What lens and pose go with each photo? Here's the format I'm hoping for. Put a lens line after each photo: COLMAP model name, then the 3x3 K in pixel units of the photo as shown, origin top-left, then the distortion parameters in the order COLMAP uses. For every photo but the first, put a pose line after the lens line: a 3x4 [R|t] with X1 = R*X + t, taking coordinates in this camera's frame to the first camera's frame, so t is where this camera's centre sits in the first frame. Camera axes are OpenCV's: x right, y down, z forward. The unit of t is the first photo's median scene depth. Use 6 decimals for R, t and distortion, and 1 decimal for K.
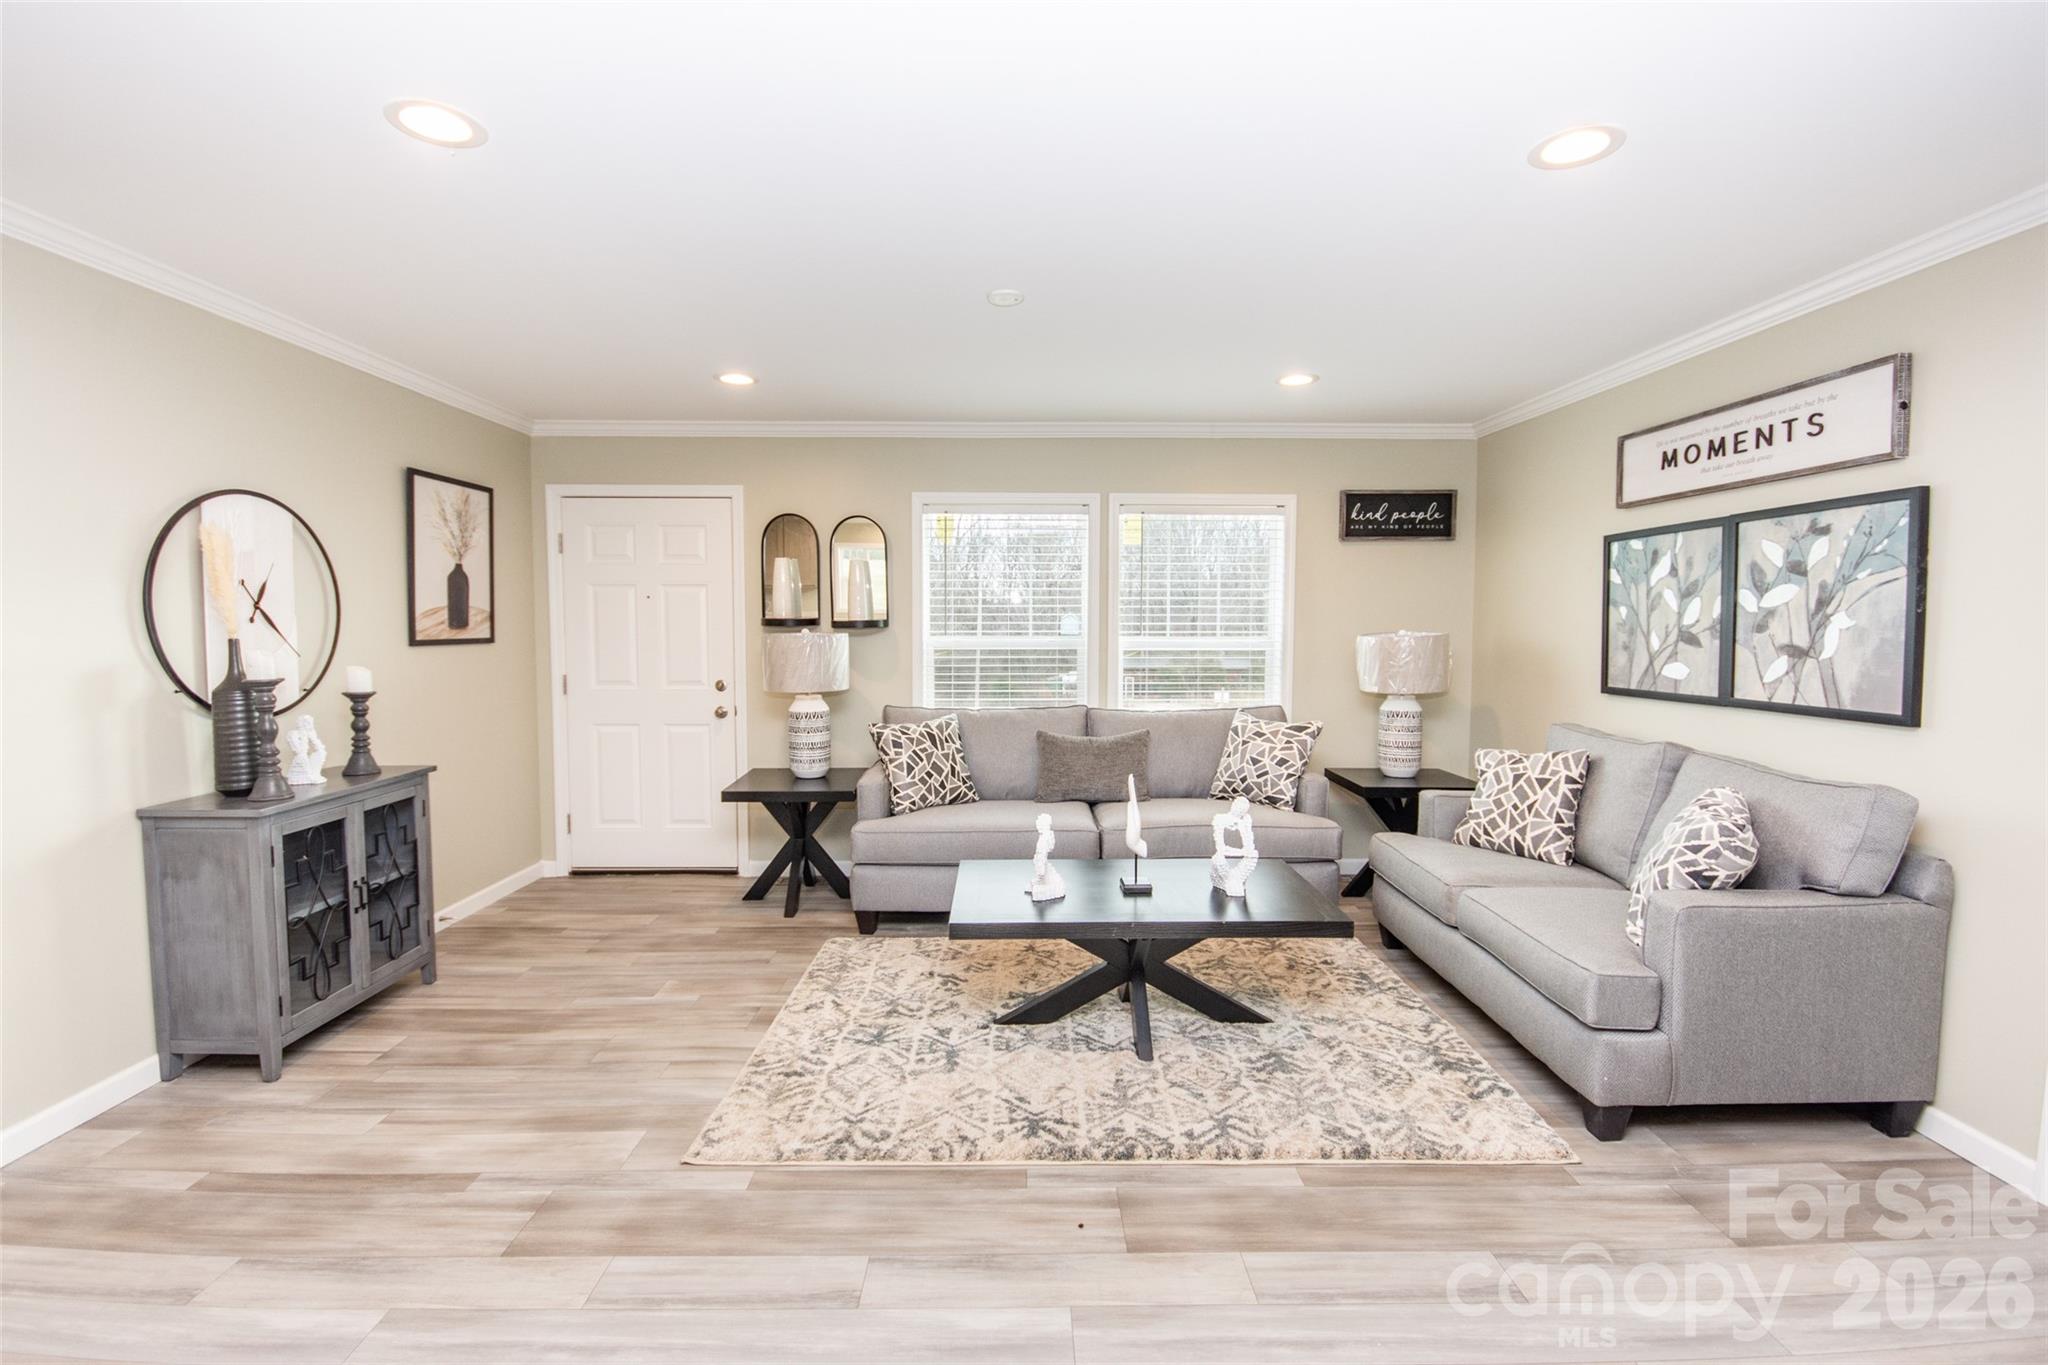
lens RADIAL K [[913.3, 0, 1033.8], [0, 913.3, 667.3], [0, 0, 1]] dist [0.008645, -0.009692]
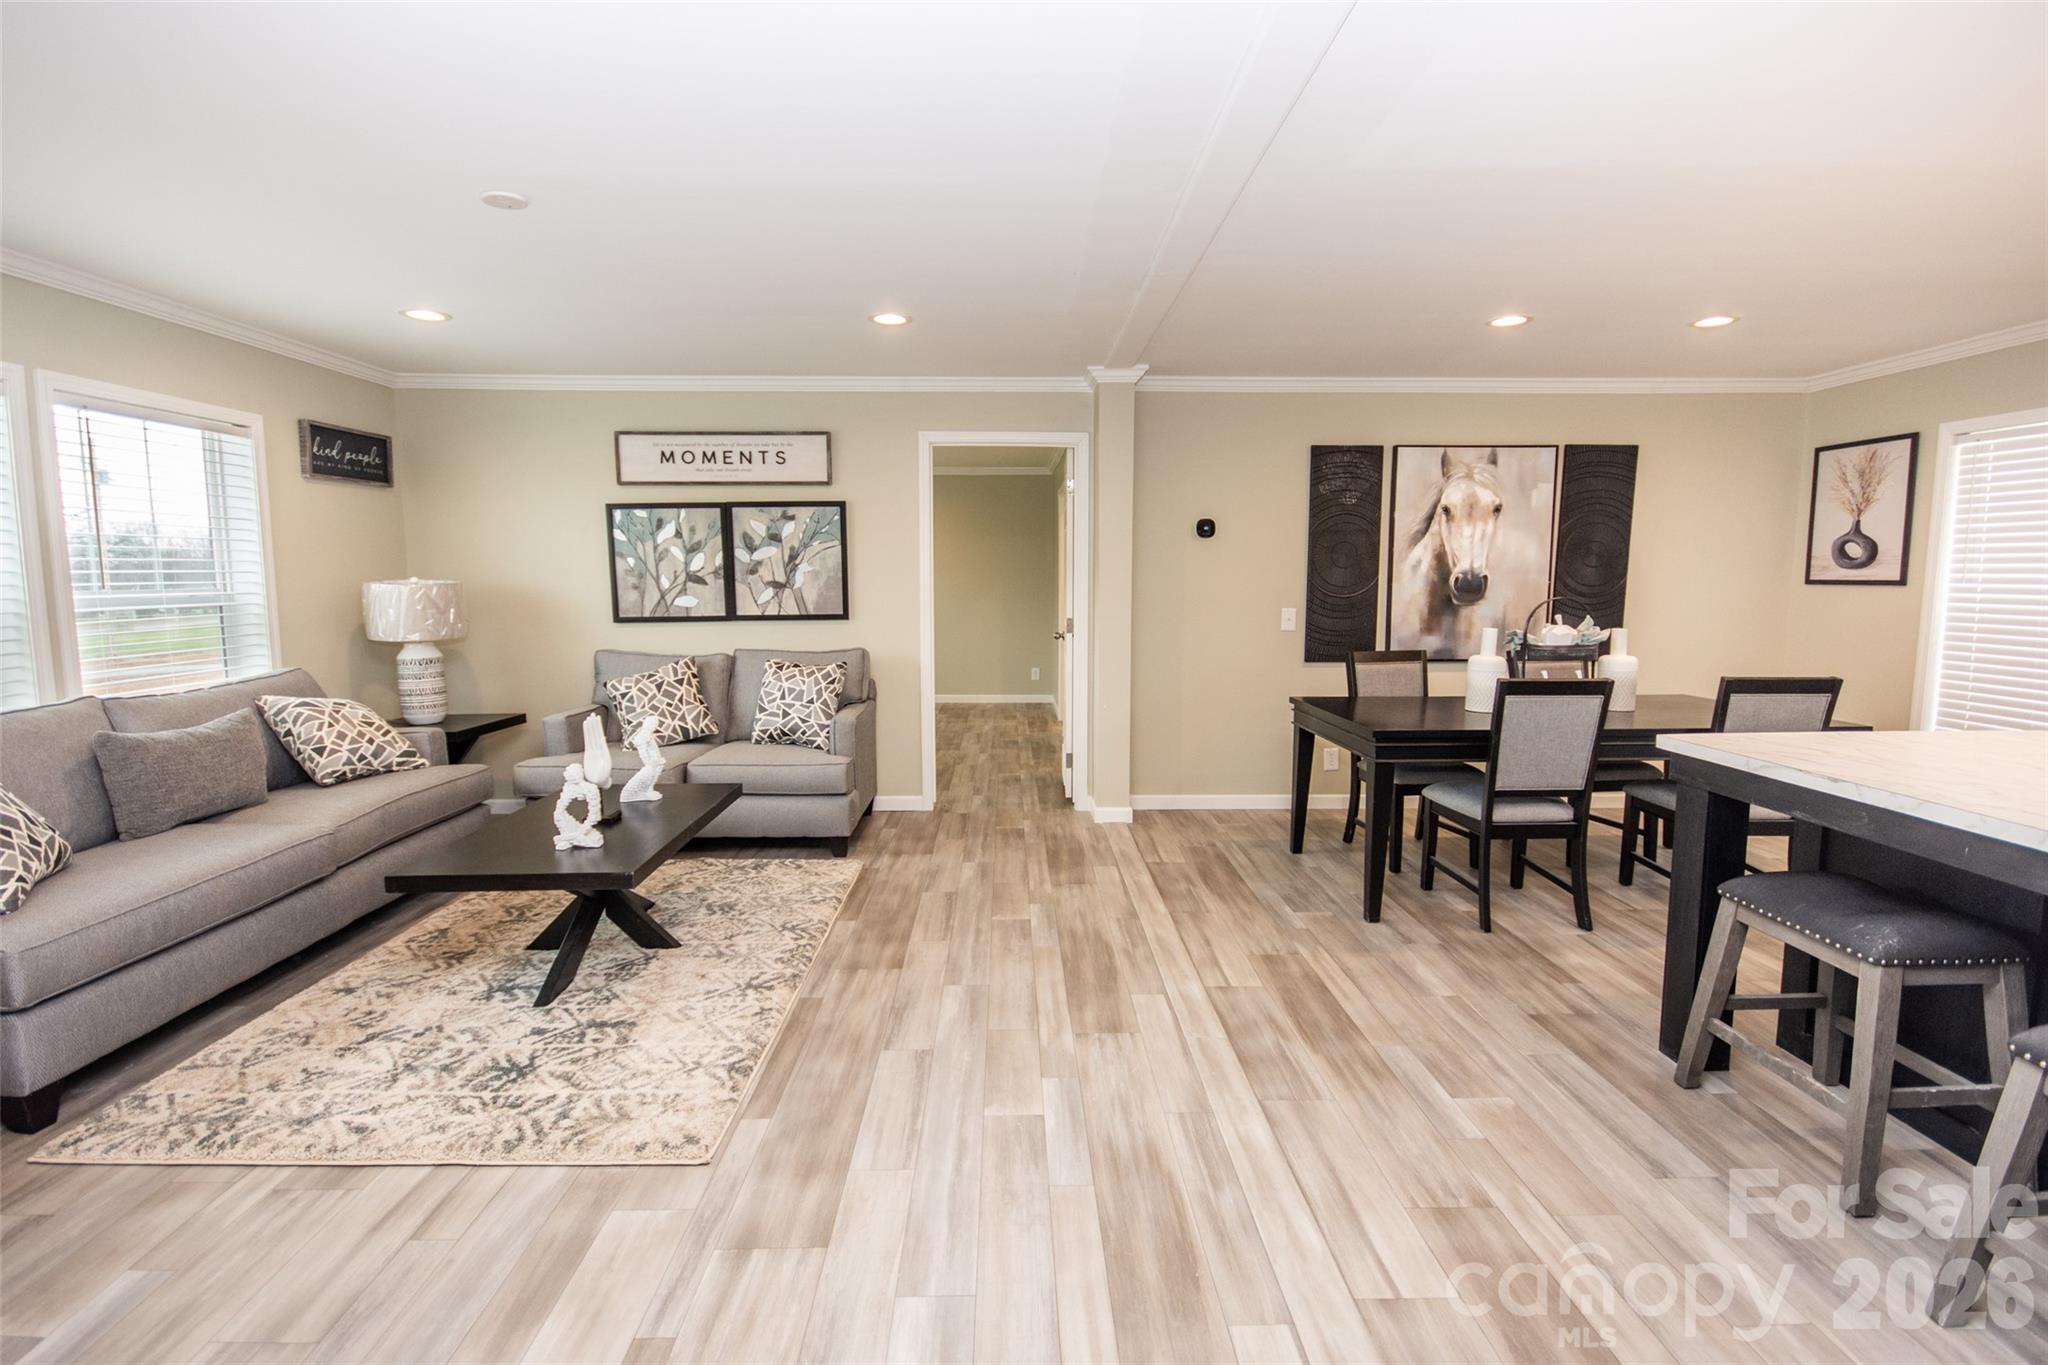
lens RADIAL K [[941.9, 0, 1035.2], [0, 941.9, 673.2], [0, 0, 1]] dist [0.000629, -0.002587]
pose [[-0.012555, -0.109530, 0.993904, -0.869625], [0.053533, 0.992483, 0.110050, -0.018768], [-0.998487, 0.054589, -0.006598, 0.451693]]
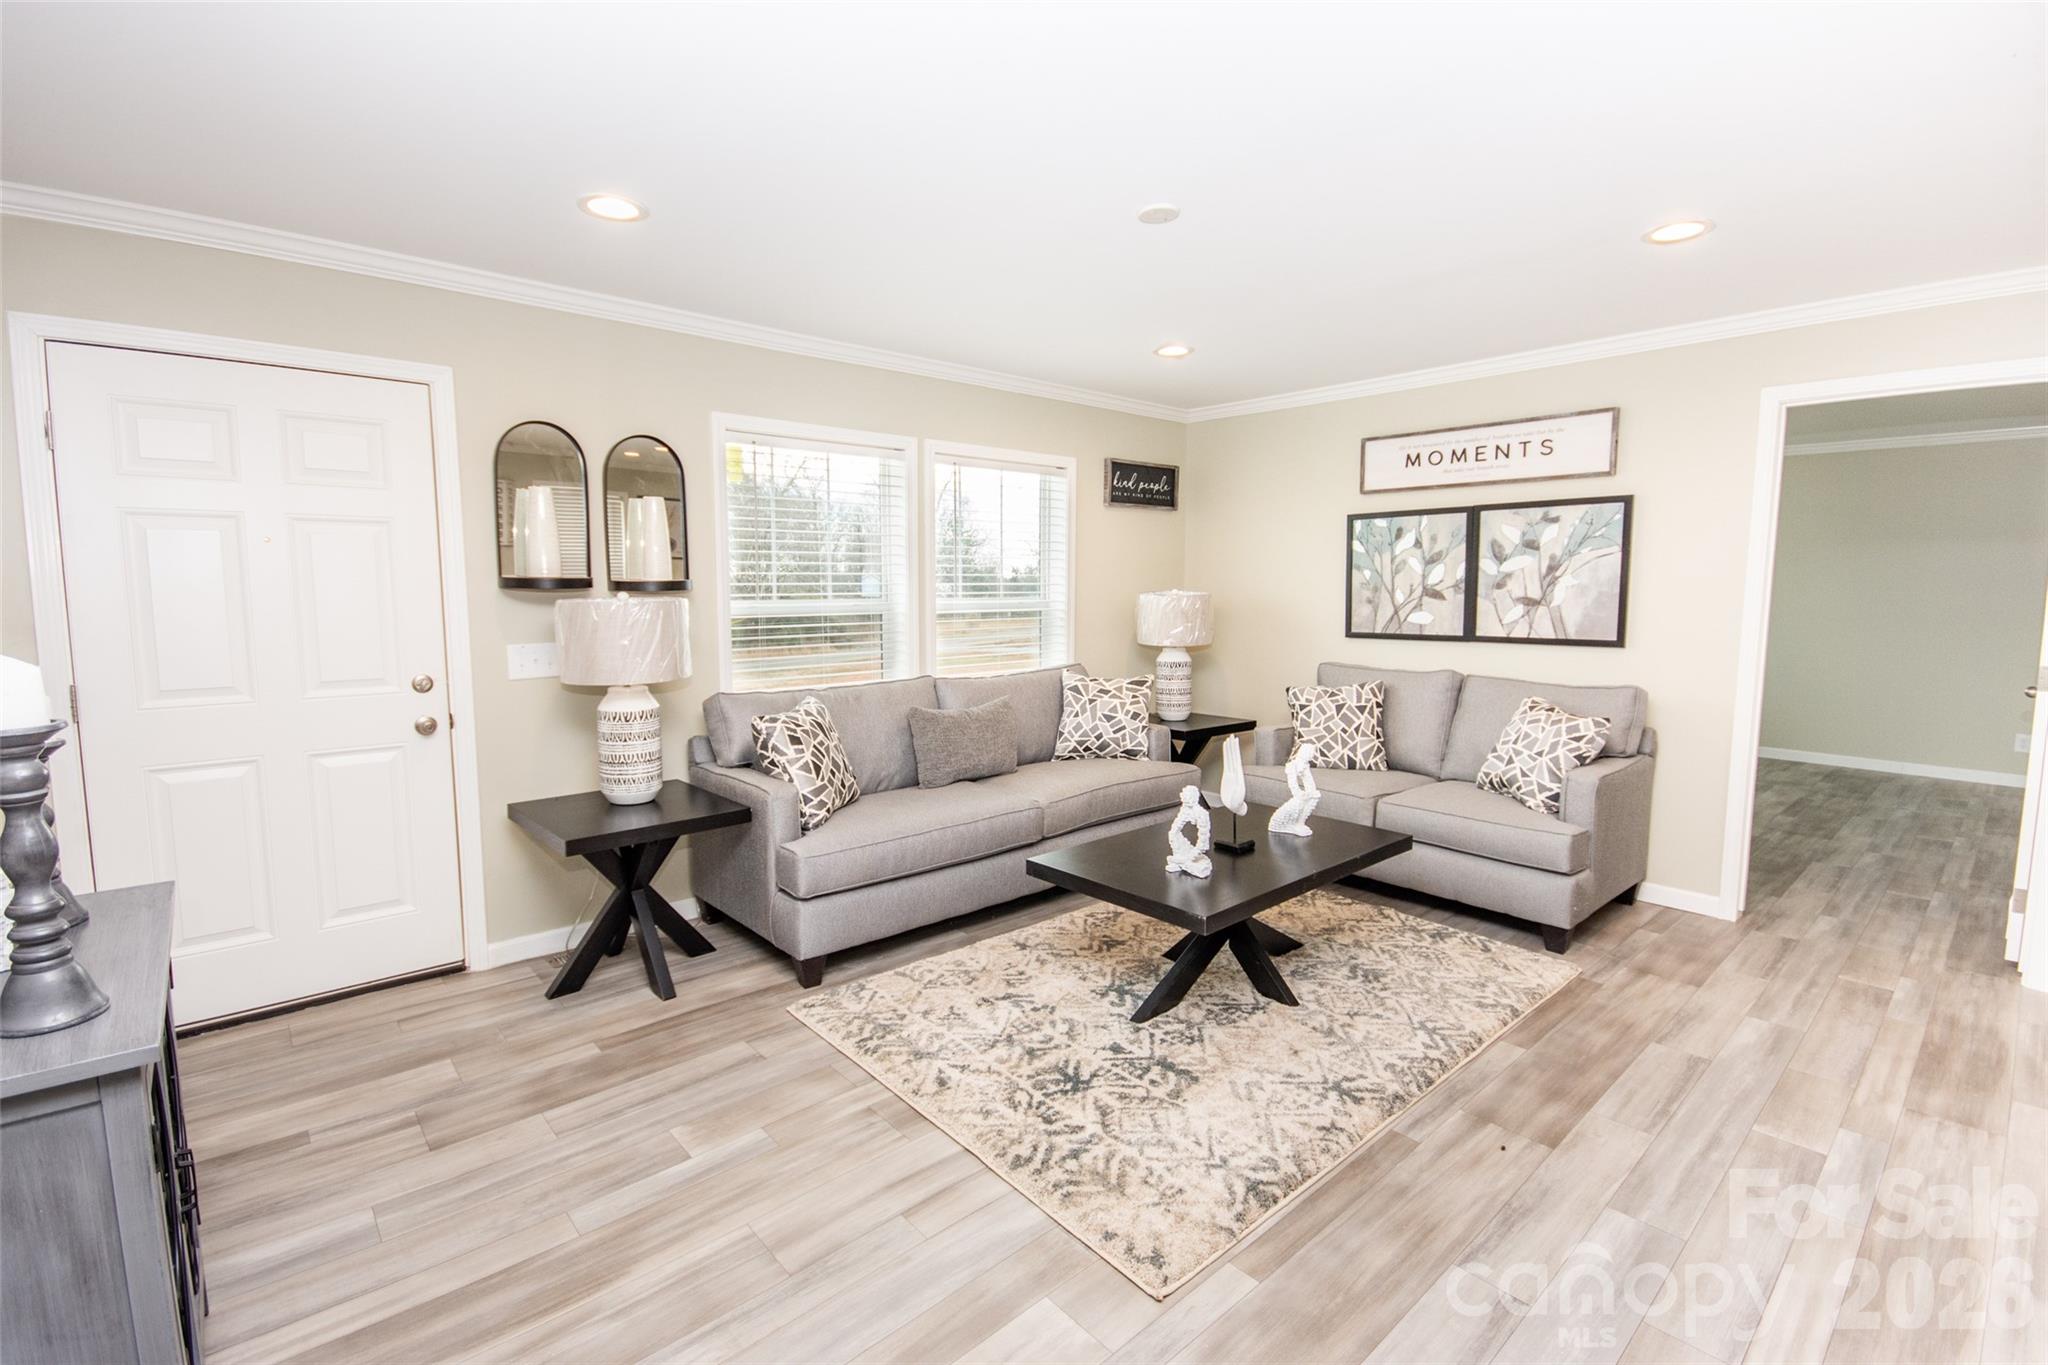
lens RADIAL K [[913.3, 0, 1041.0], [0, 913.3, 677.1], [0, 0, 1]] dist [0.008645, -0.009692]
pose [[0.752139, -0.067412, 0.655547, -0.629199], [0.034766, 0.997428, 0.062681, -0.013560], [-0.658087, -0.024354, 0.752548, 0.352220]]
